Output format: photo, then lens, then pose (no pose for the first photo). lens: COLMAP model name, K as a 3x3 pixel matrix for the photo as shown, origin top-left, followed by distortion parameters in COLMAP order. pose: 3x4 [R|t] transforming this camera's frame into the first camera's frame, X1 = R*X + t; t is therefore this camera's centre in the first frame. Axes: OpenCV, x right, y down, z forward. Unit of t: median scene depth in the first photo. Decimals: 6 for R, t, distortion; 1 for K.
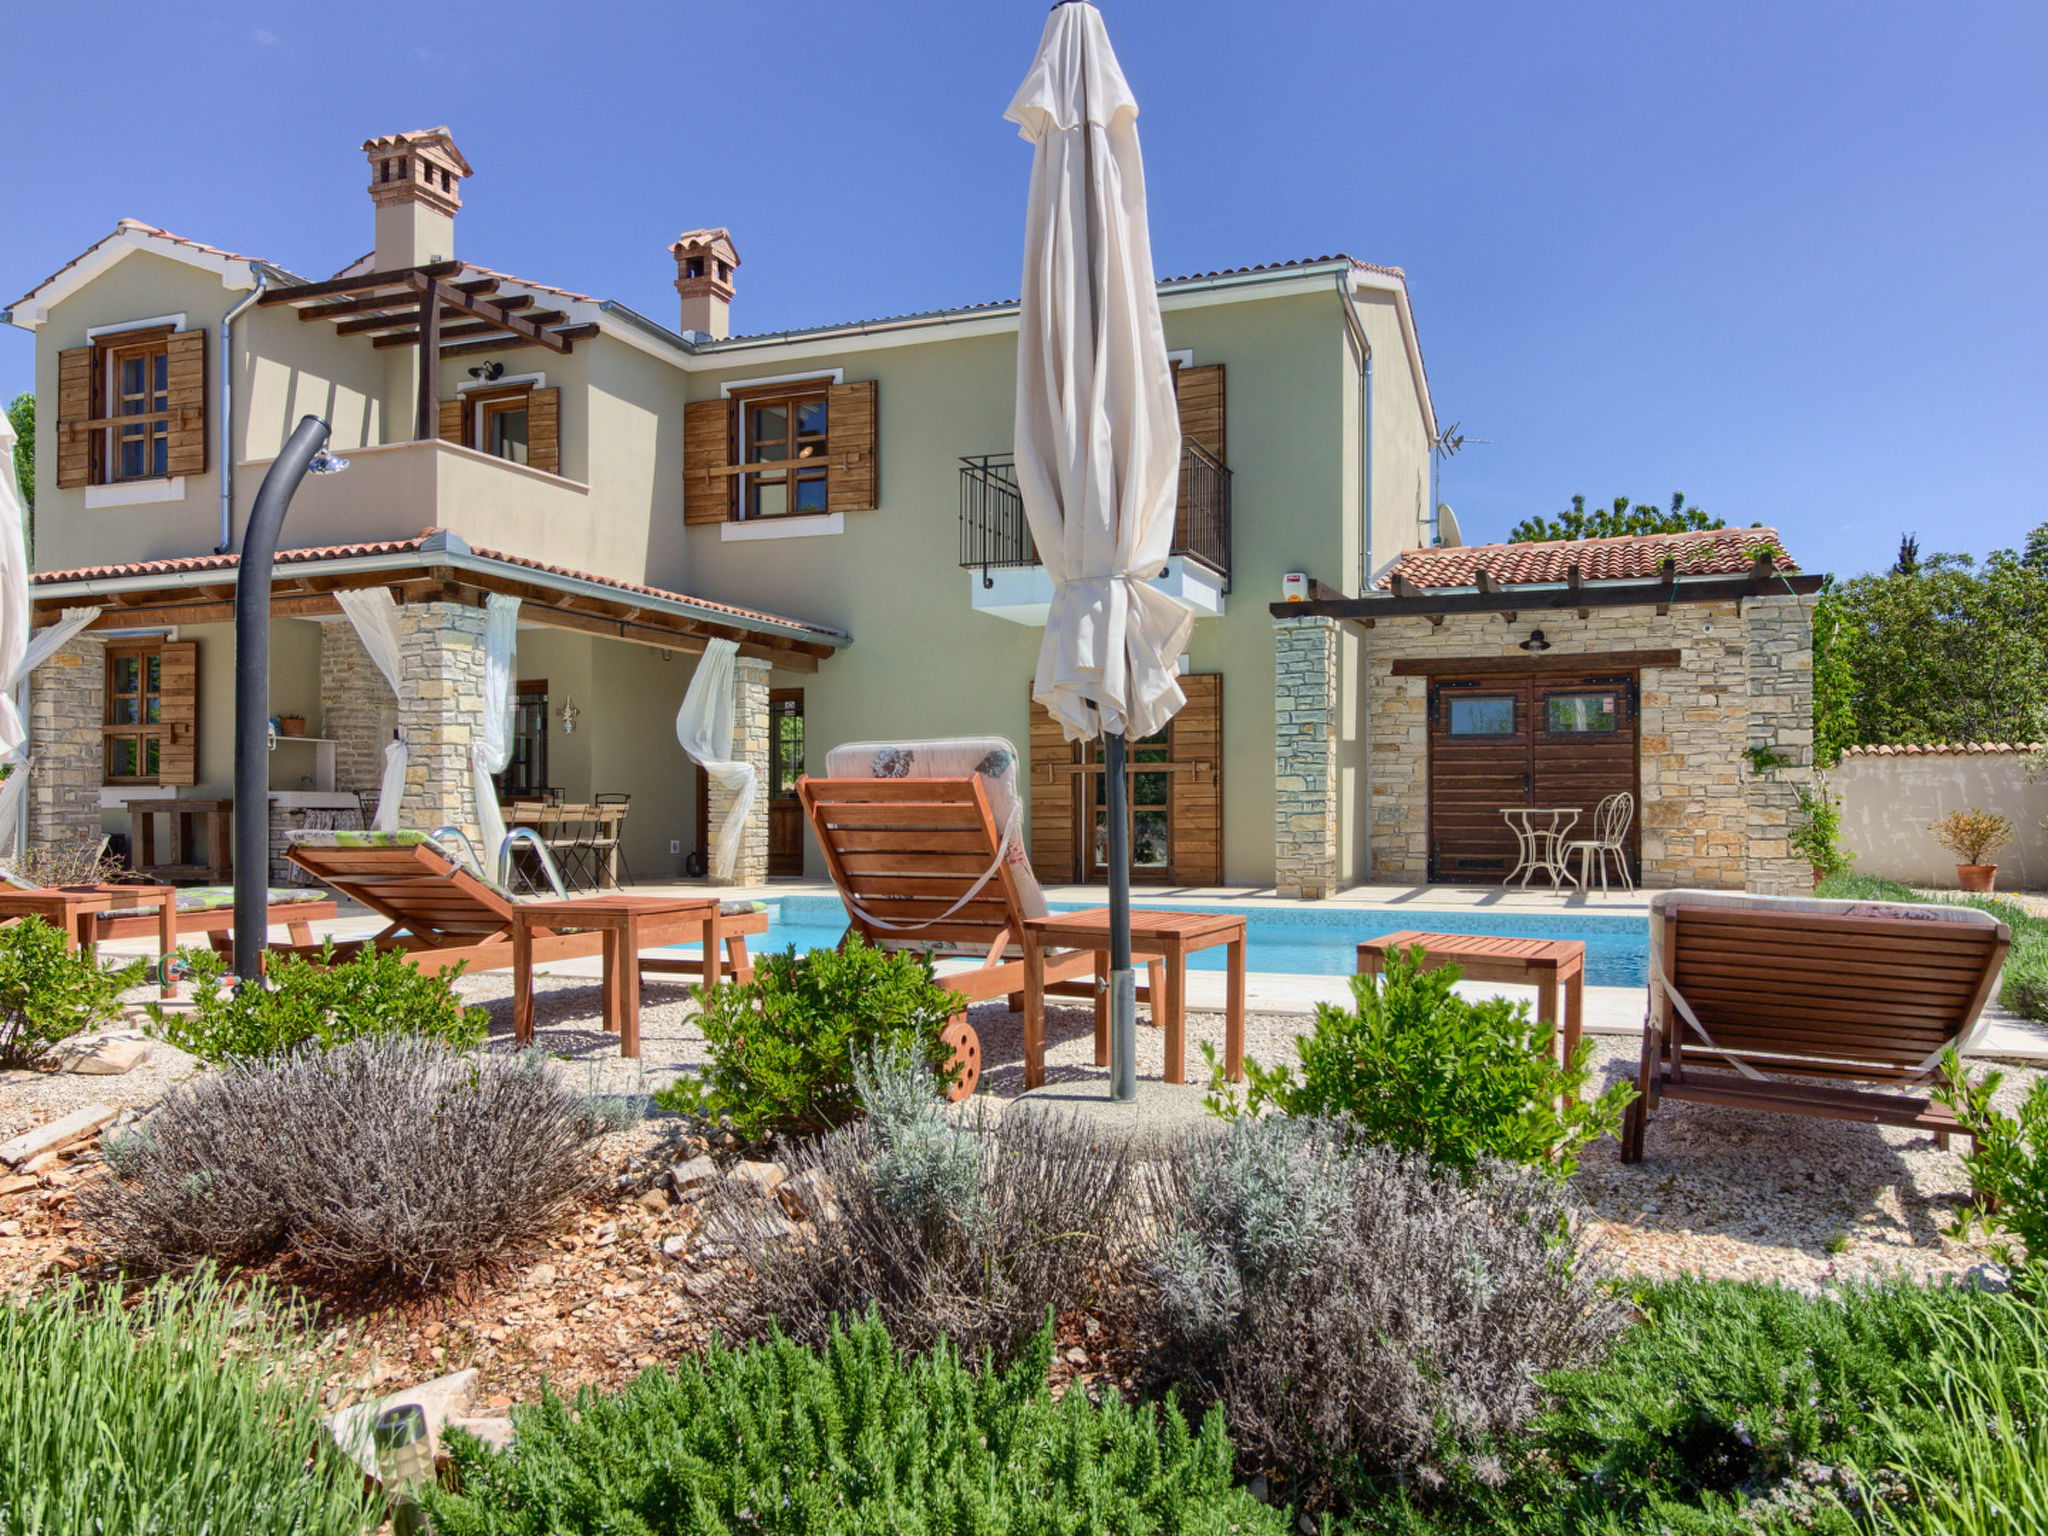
lens RADIAL K [[1807.2, 0, 1091.0], [0, 1807.2, 806.7], [0, 0, 1]] dist [0.018367, -0.008060]
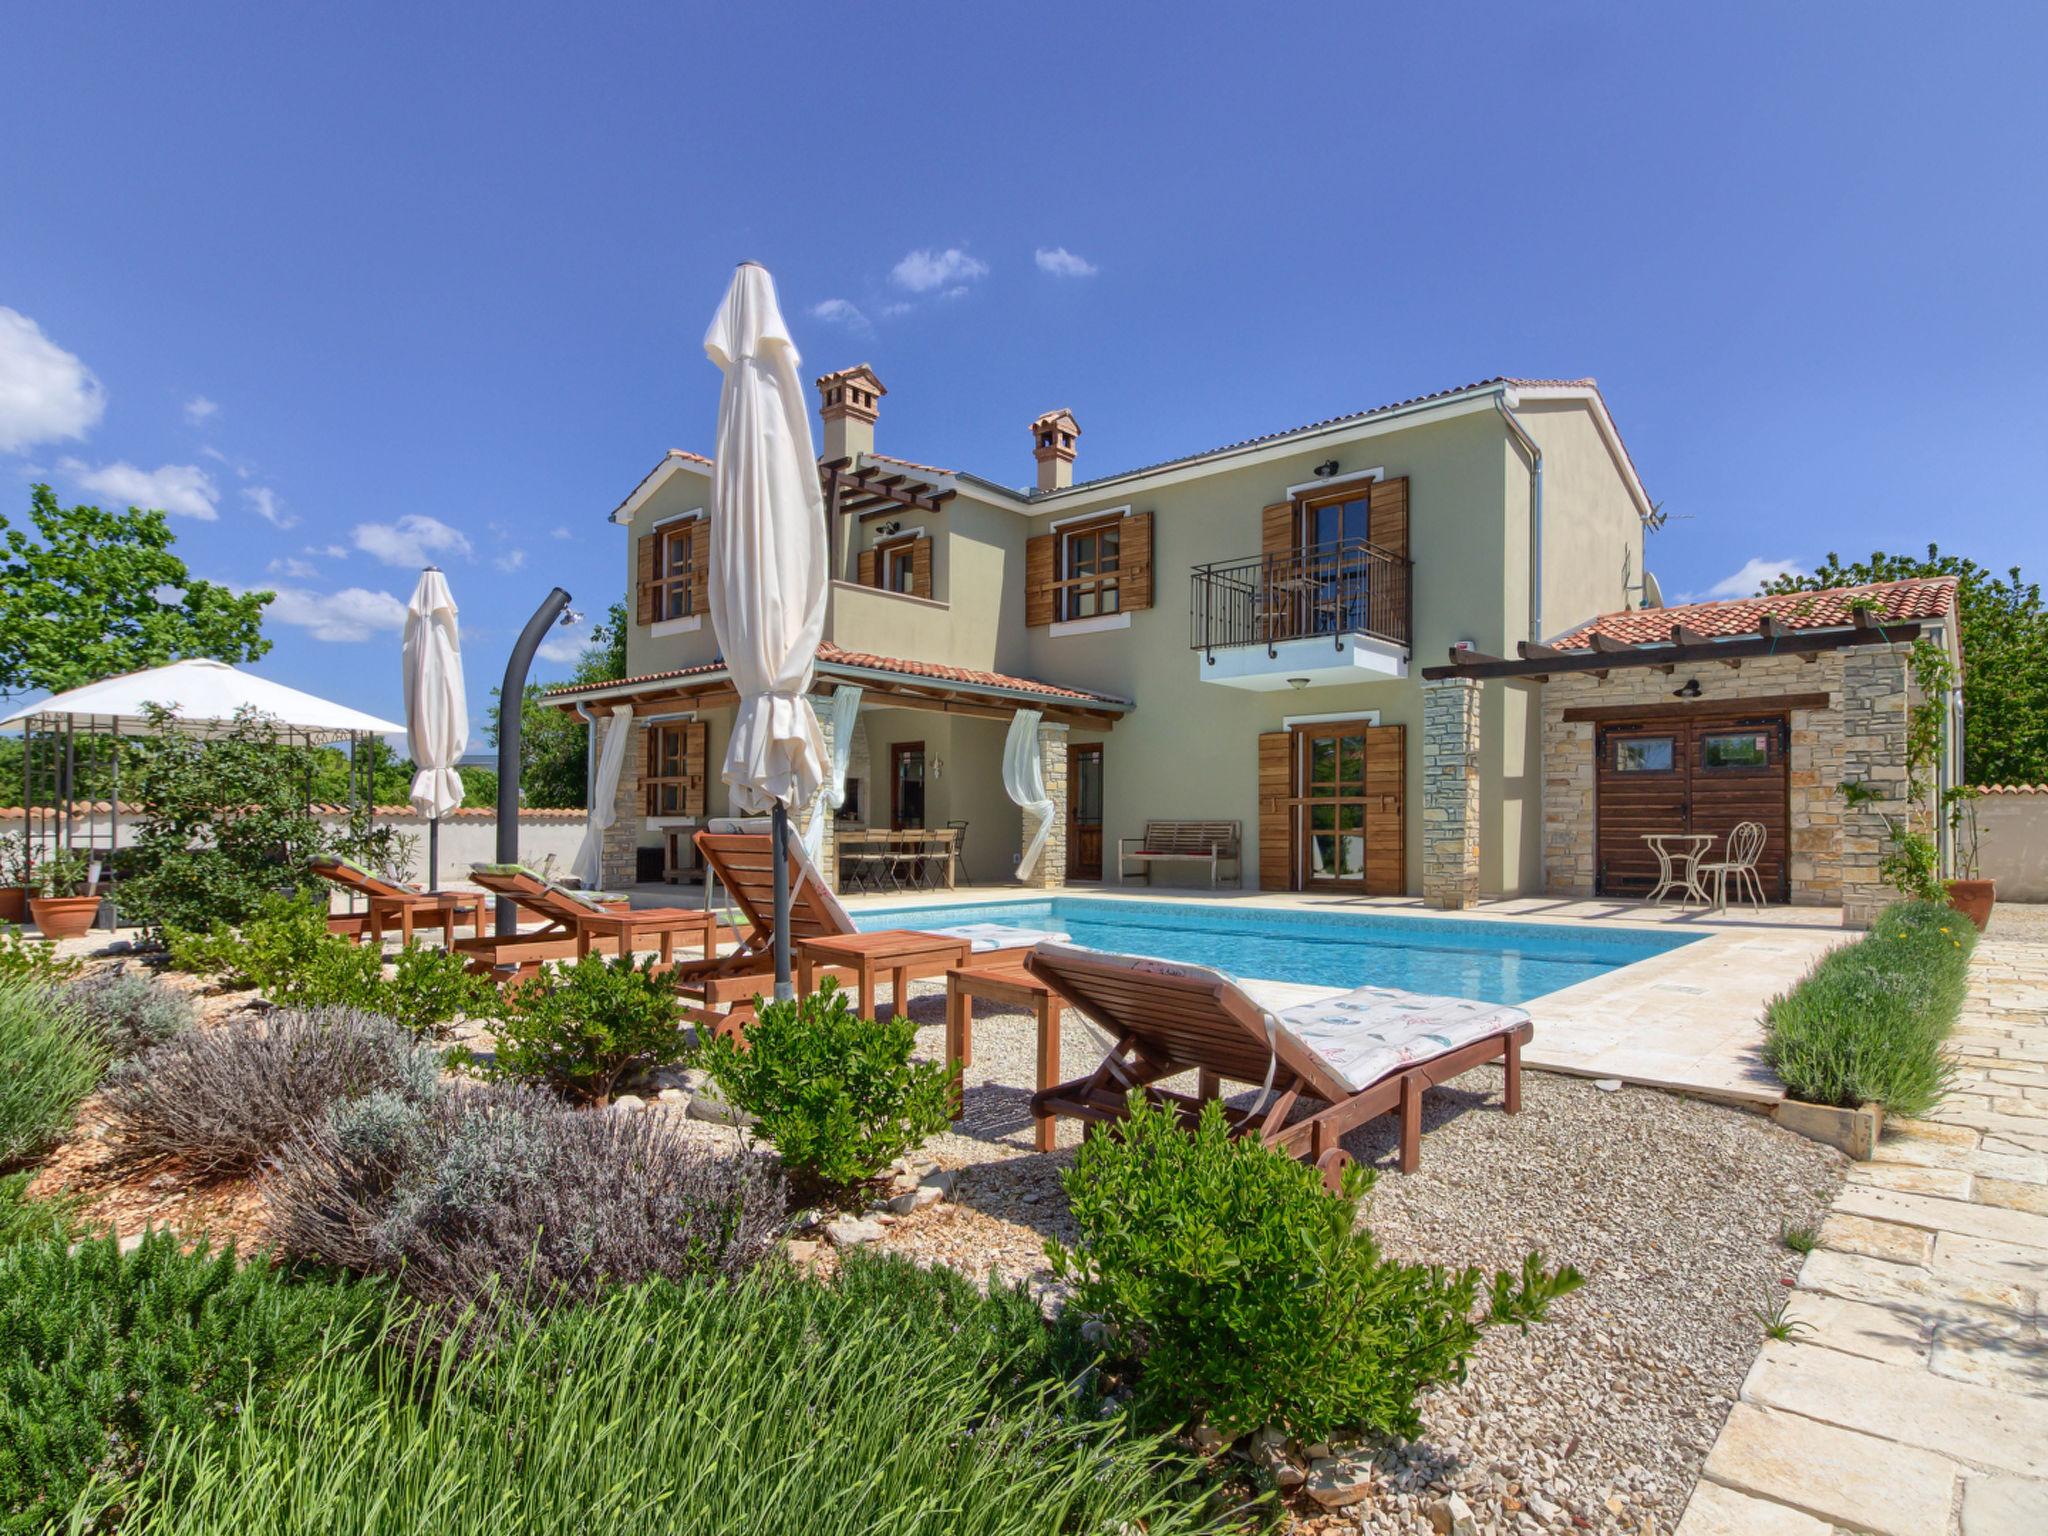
lens RADIAL K [[1360.1, 0, 1053.3], [0, 1360.1, 801.0], [0, 0, 1]] dist [0.036471, -0.016010]
pose [[0.931211, -0.004756, -0.364449, 0.185248], [0.000865, 0.999941, -0.010839, -0.011029], [0.364479, 0.009778, 0.931160, 0.037642]]
